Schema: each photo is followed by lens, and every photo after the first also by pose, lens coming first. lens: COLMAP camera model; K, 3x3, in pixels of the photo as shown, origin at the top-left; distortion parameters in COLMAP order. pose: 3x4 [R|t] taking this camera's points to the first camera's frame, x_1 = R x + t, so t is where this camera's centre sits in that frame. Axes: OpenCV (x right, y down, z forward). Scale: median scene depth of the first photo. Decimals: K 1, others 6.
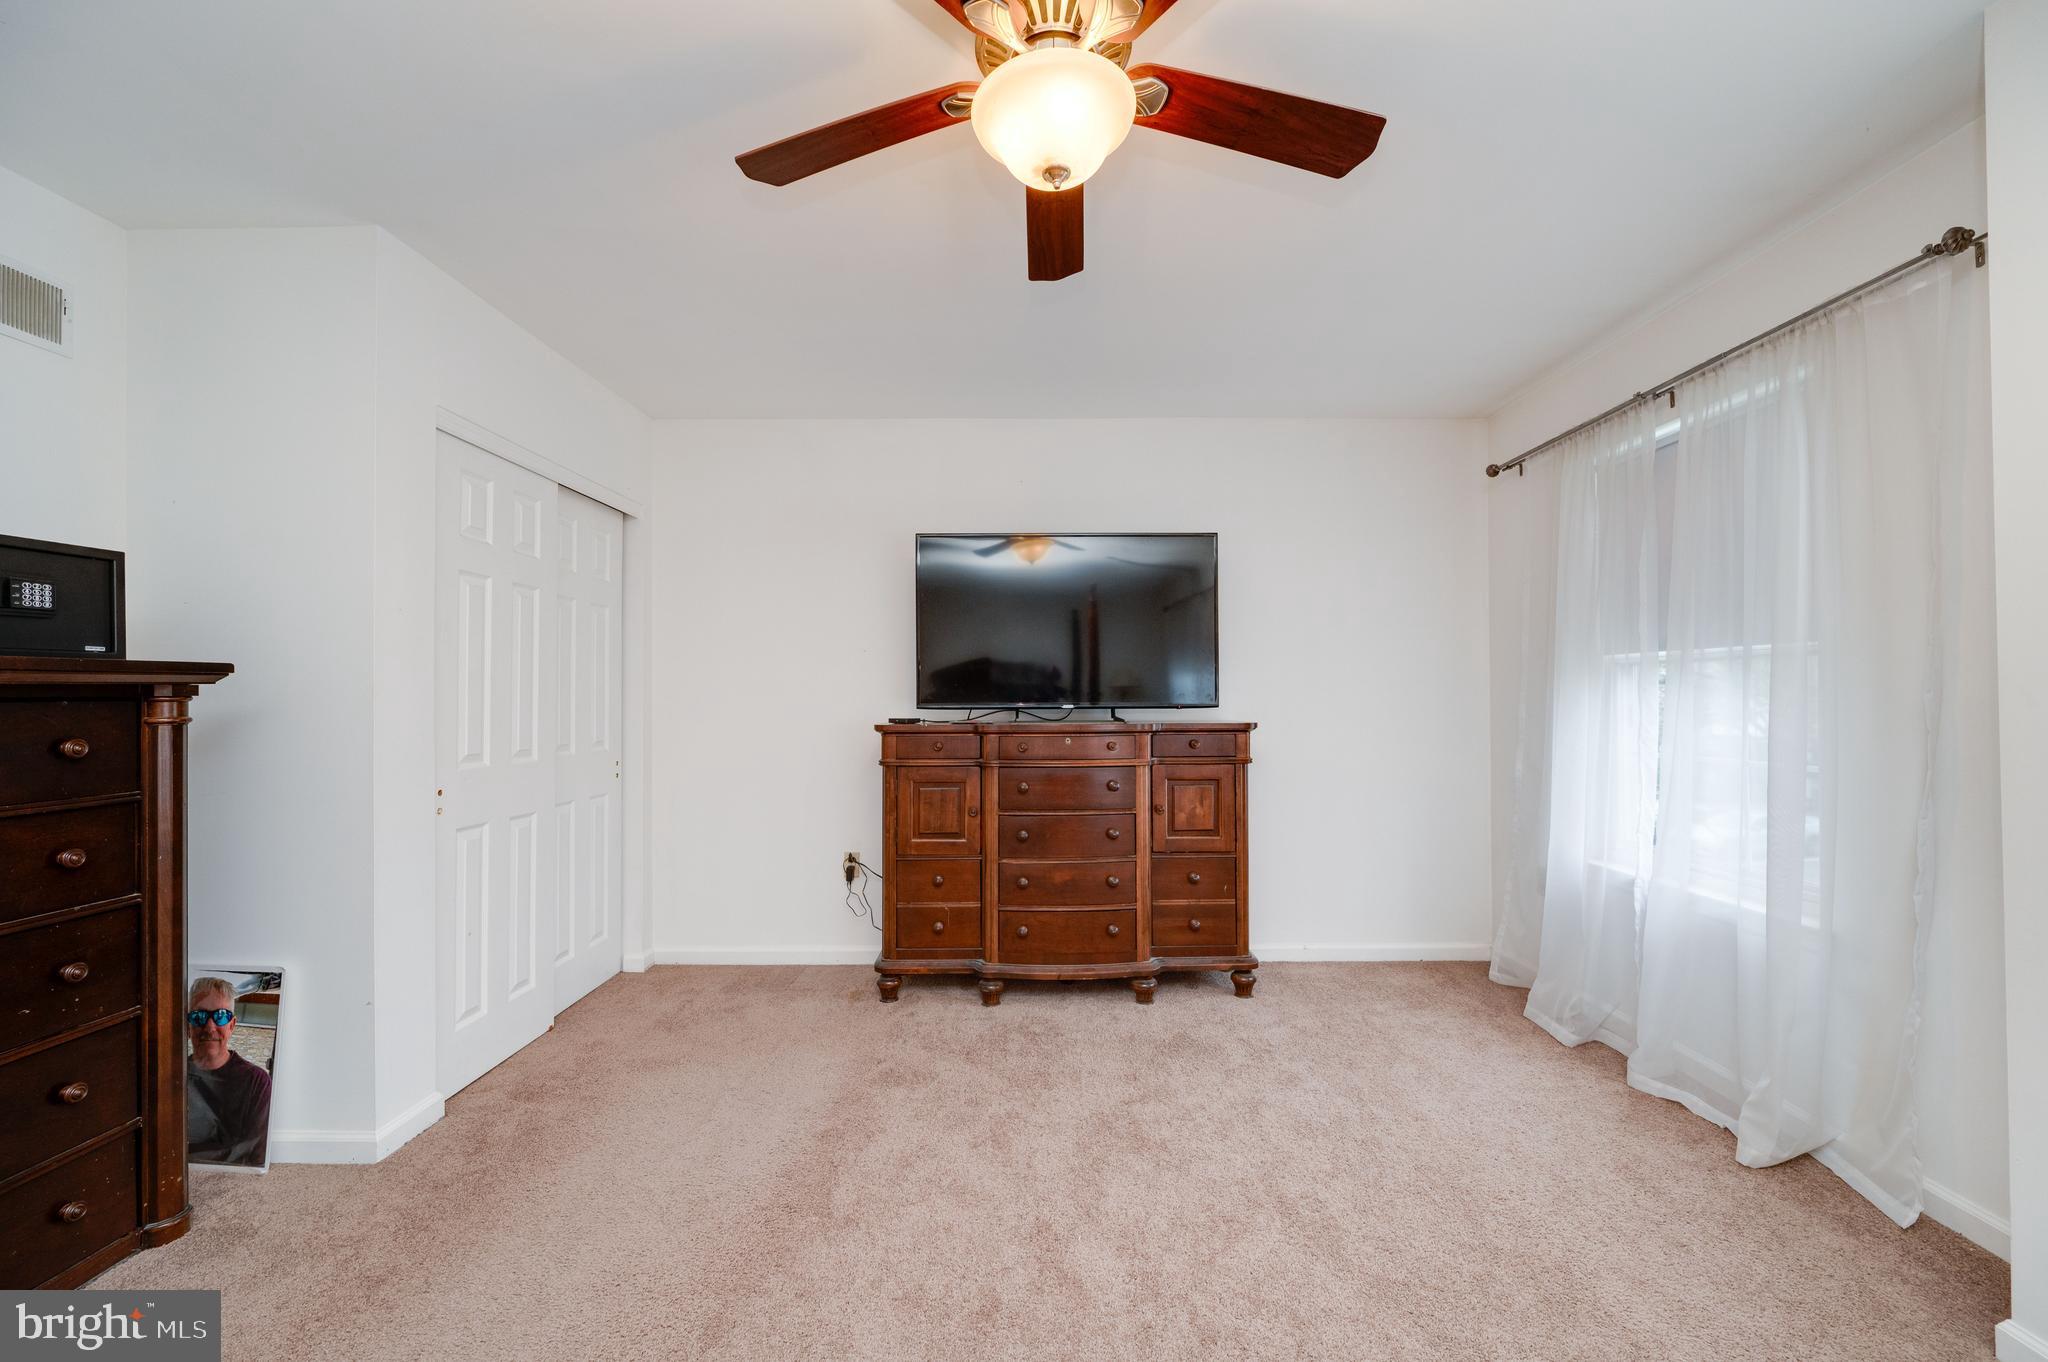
lens RADIAL K [[813.1, 0, 1084.6], [0, 813.1, 680.4], [0, 0, 1]] dist [-0.001792, -0.000627]
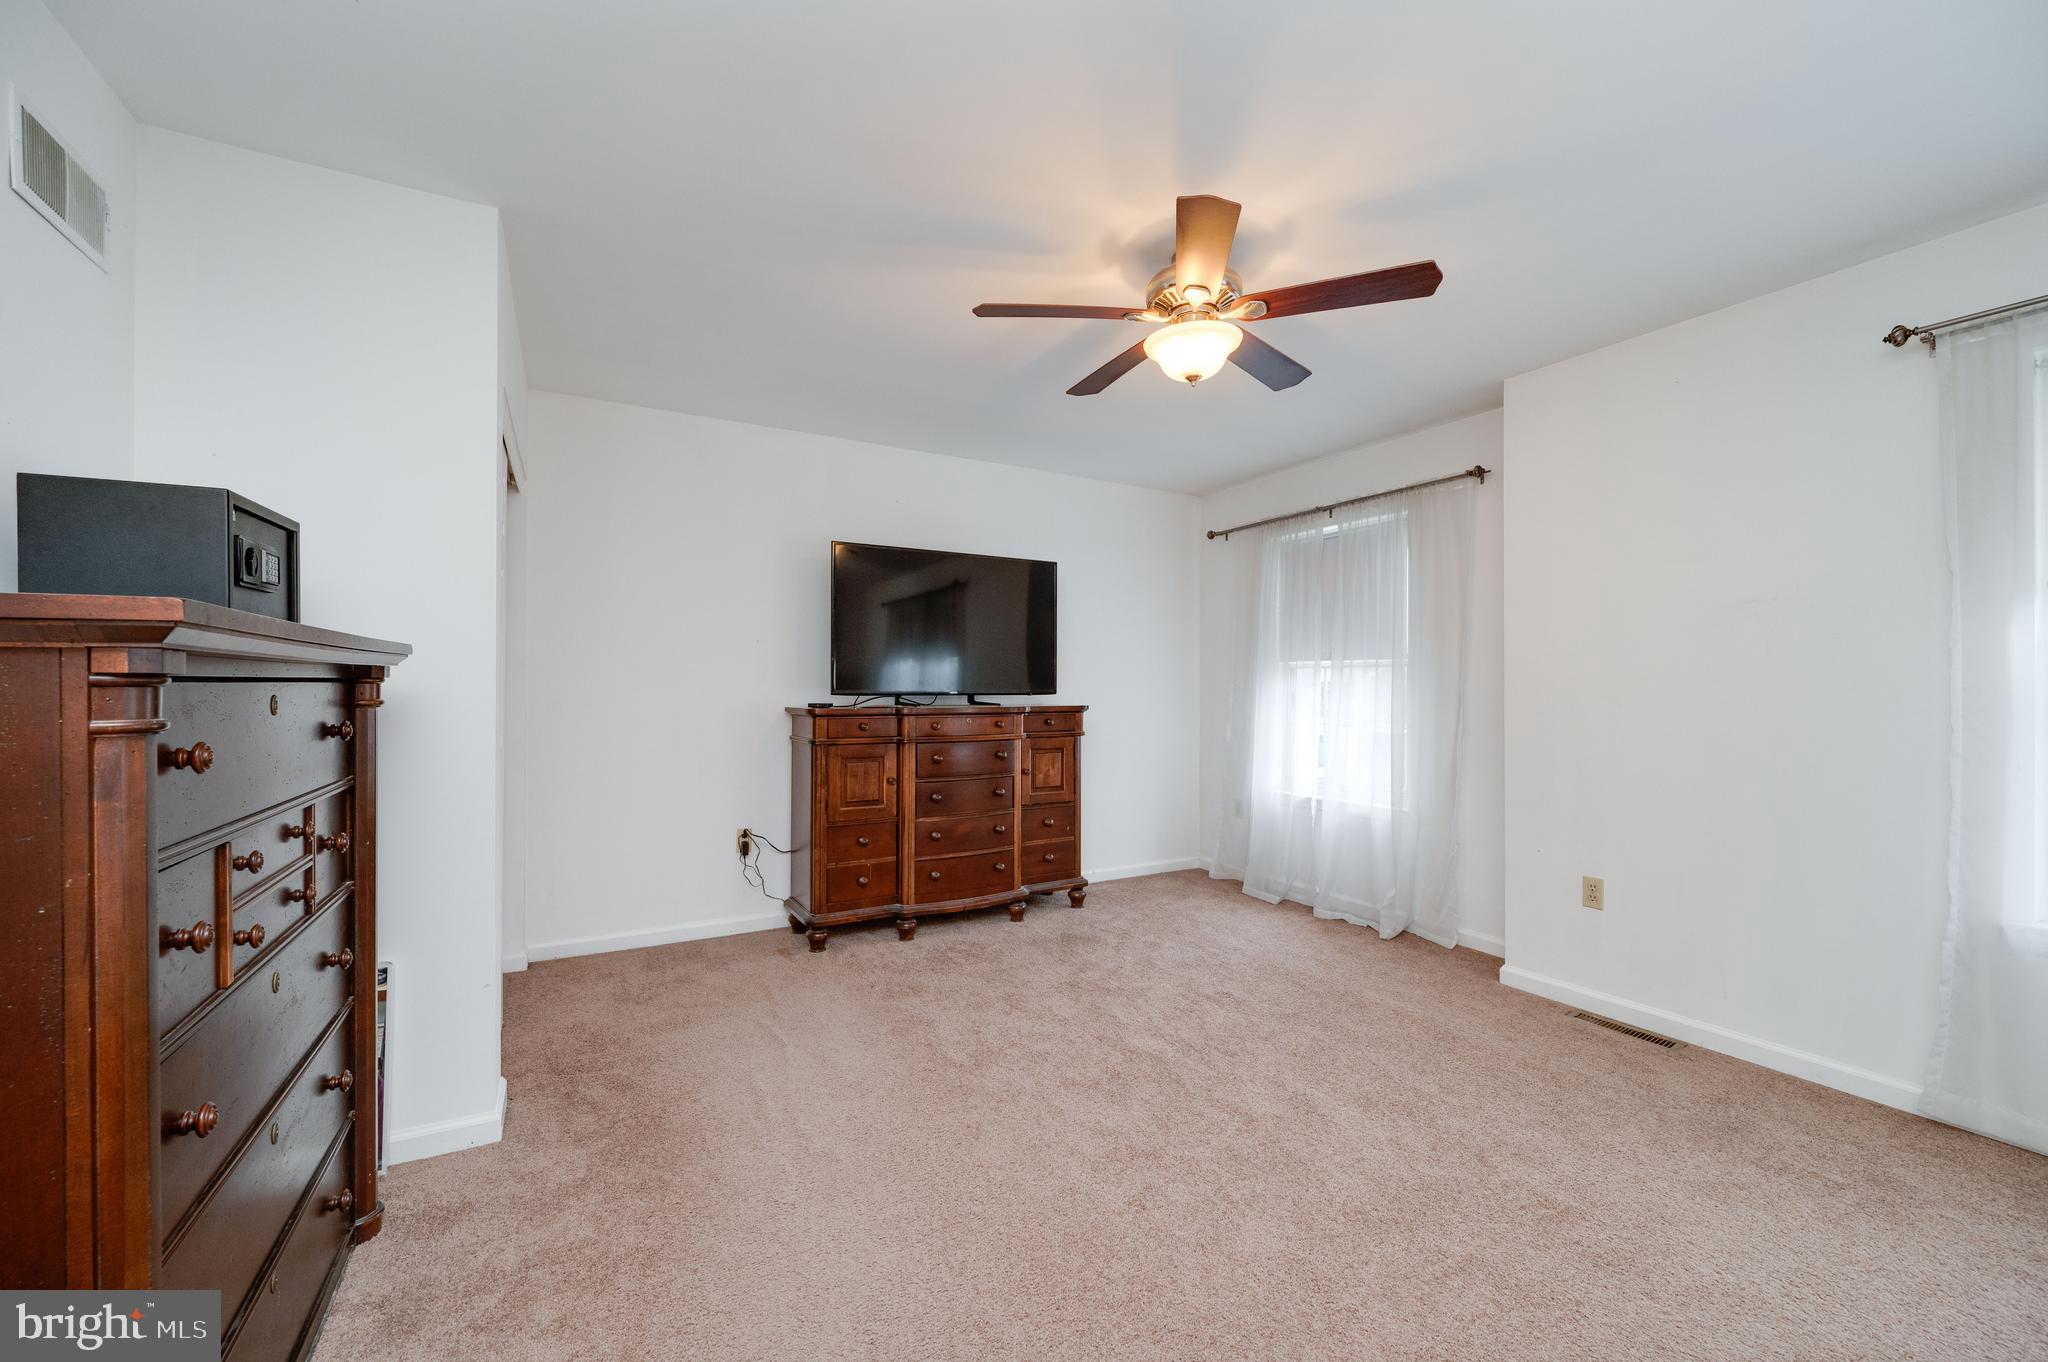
lens RADIAL K [[813.1, 0, 1059.5], [0, 813.1, 679.7], [0, 0, 1]] dist [-0.001792, -0.000627]
pose [[0.860139, 0.011819, 0.509922, -0.536670], [-0.016418, 0.999855, 0.004520, 0.003515], [-0.509795, -0.012260, 0.860209, -0.148566]]
